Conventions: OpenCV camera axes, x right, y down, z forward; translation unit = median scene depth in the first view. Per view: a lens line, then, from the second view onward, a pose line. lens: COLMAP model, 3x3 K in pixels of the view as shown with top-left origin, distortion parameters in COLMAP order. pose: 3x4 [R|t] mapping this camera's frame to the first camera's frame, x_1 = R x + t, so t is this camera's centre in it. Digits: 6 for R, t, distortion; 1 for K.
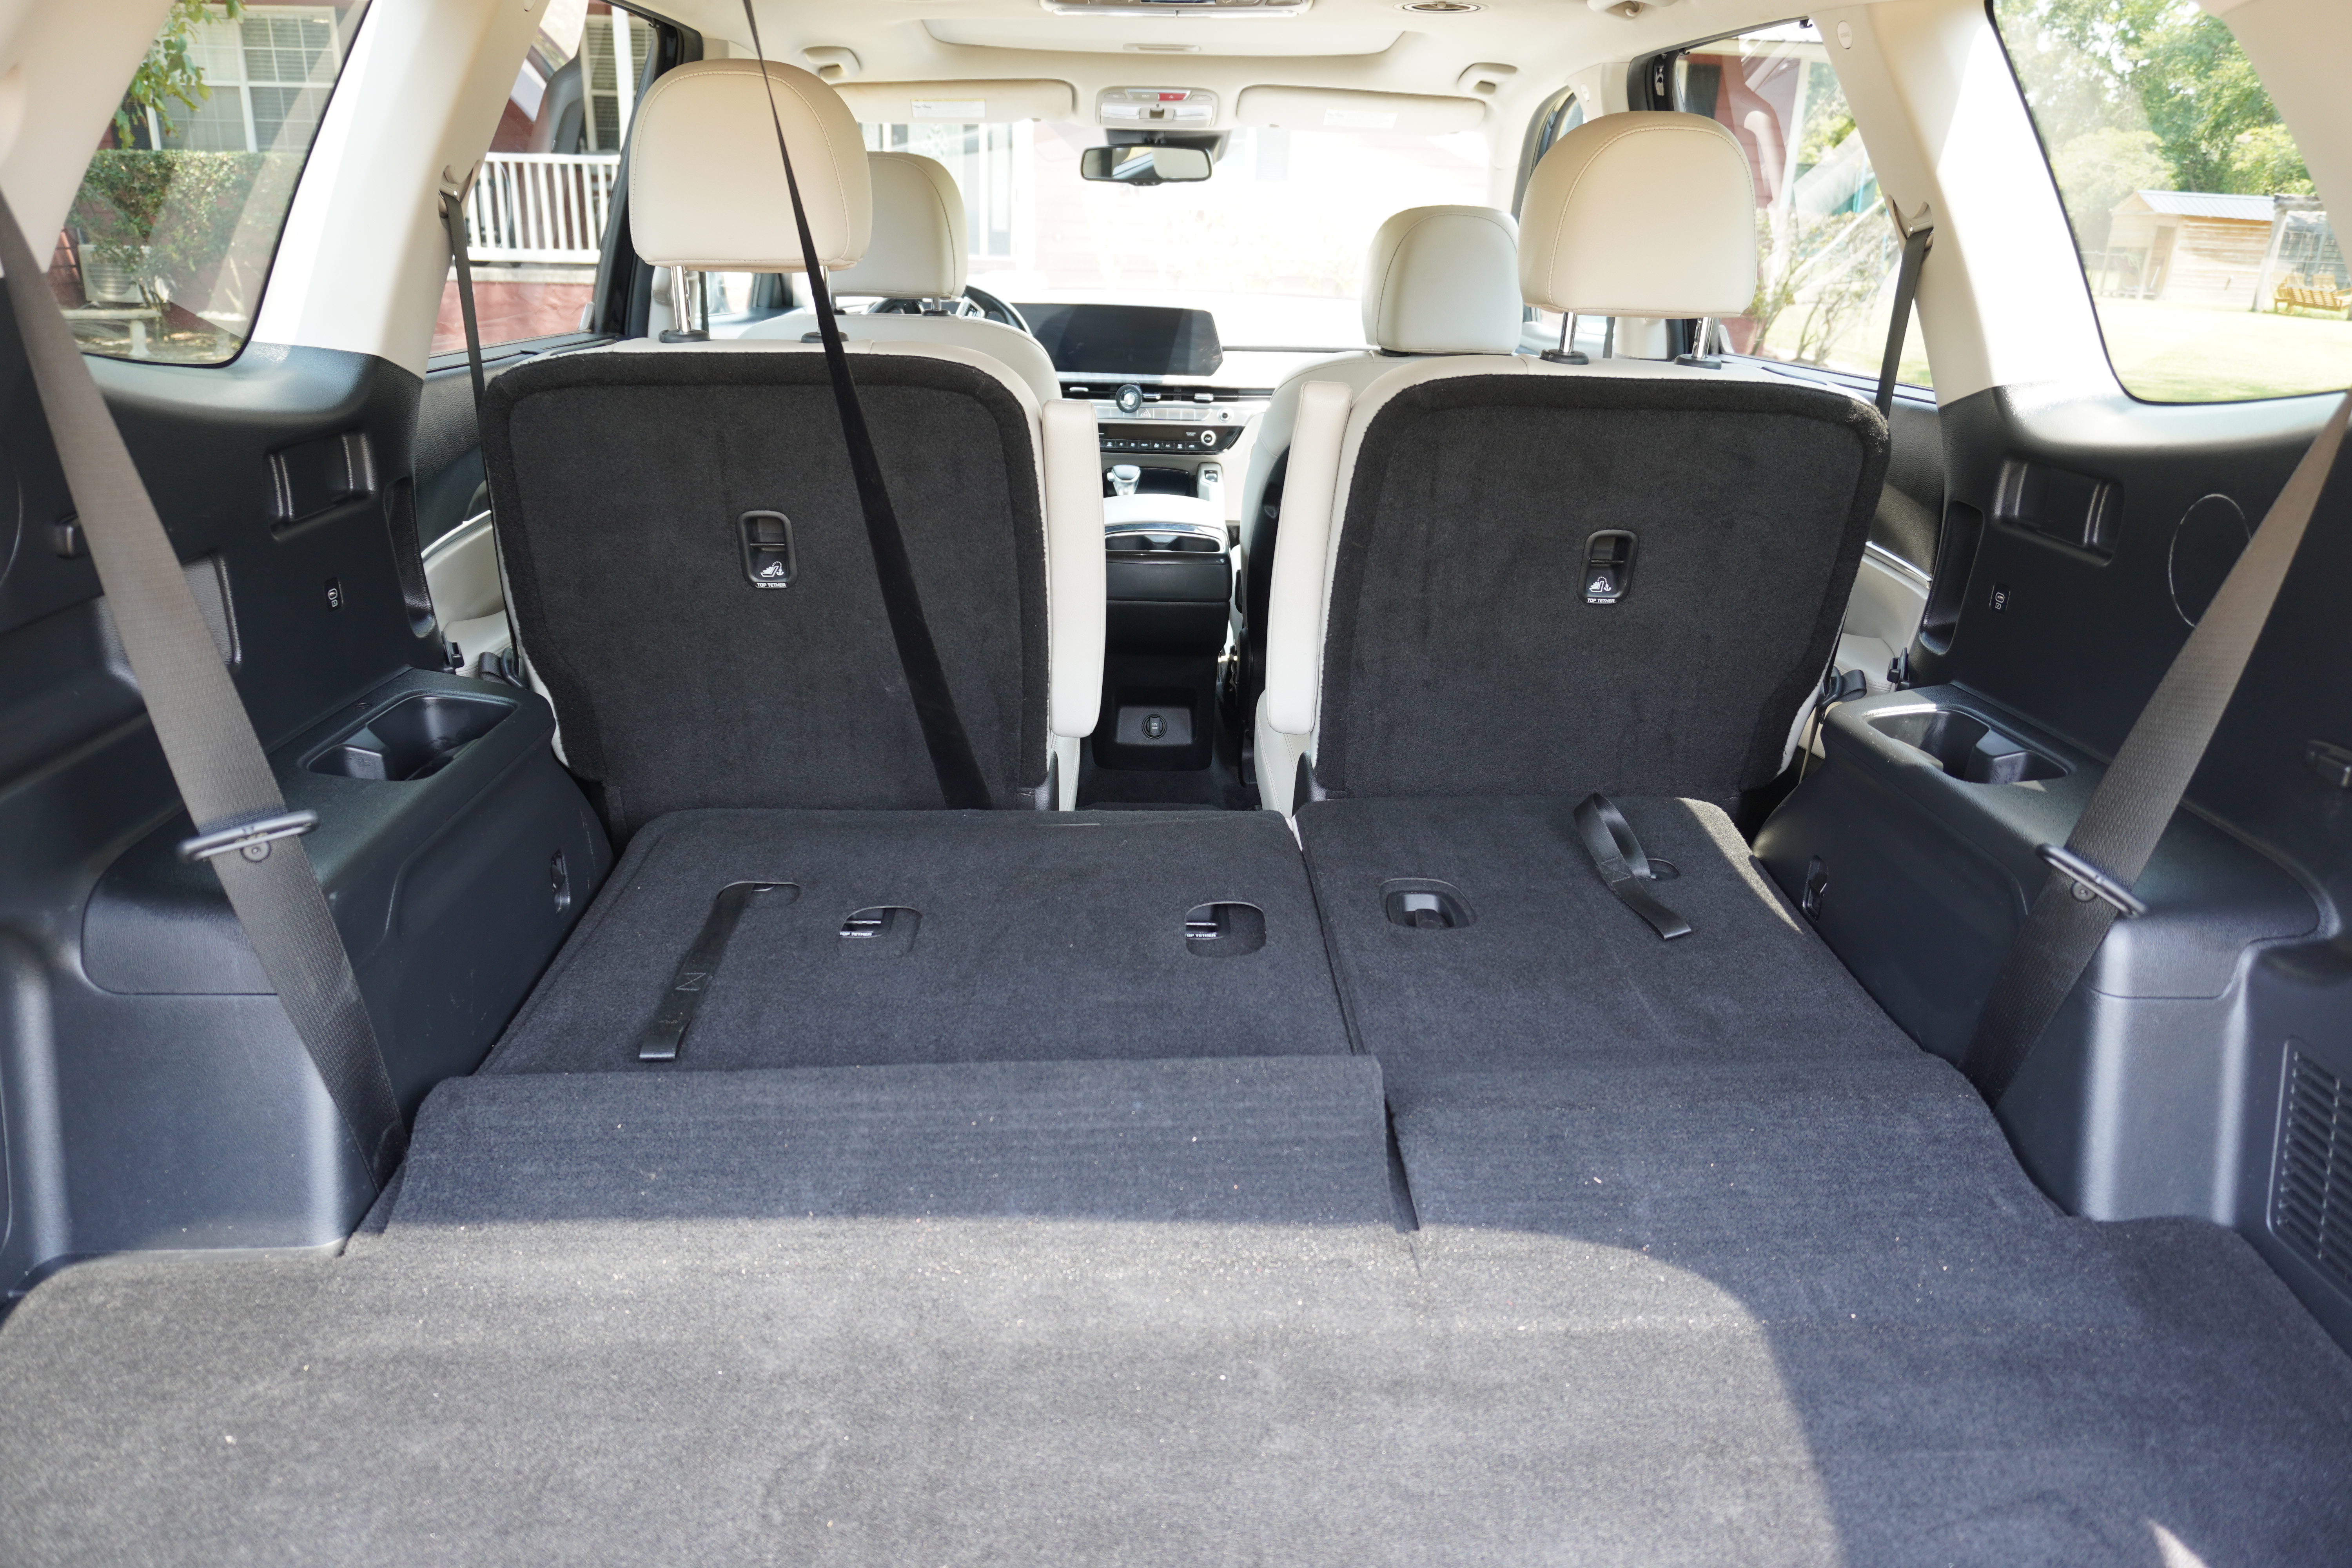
lens RADIAL K [[1569.5, 0, 1180.6], [0, 1569.5, 790.1], [0, 0, 1]] dist [-0.049614, 0.035412]
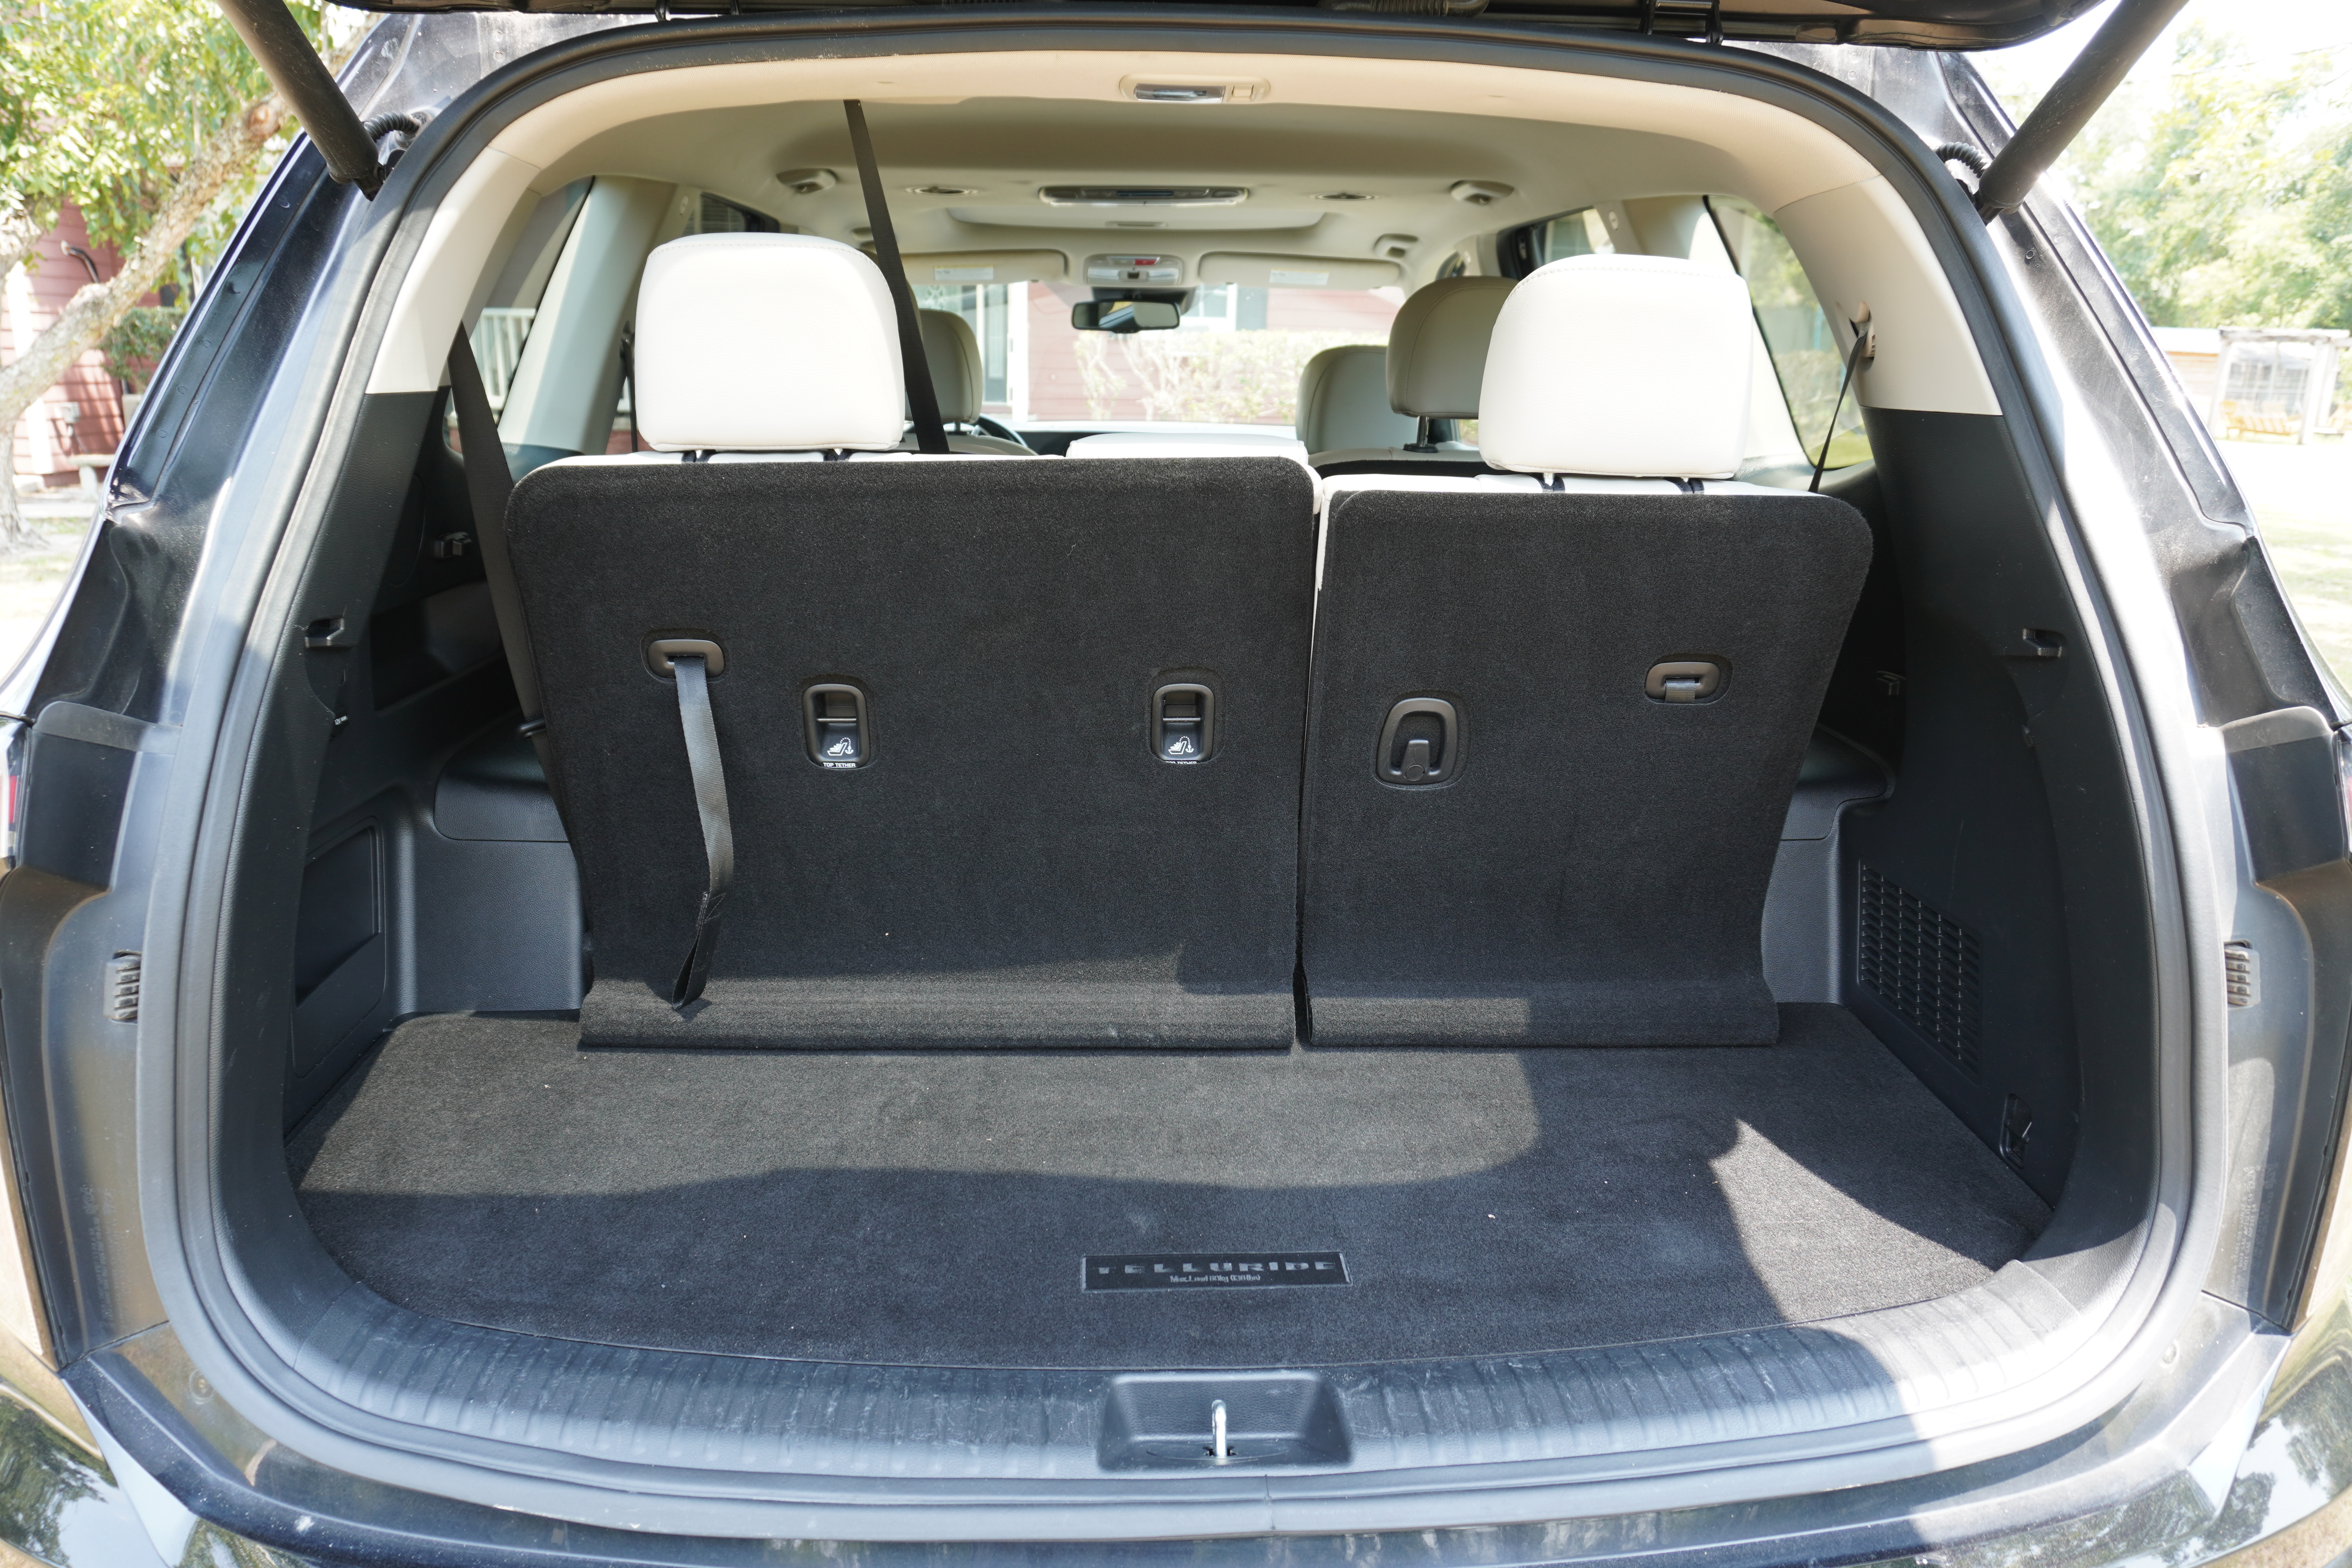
lens RADIAL K [[1559.9, 0, 1169.6], [0, 1559.9, 810.5], [0, 0, 1]] dist [-0.027429, 0.042845]
pose [[0.999963, -0.008288, -0.002225, 0.010758], [0.008102, 0.997268, -0.073427, 0.064520], [0.002828, 0.073407, 0.997298, -0.162250]]
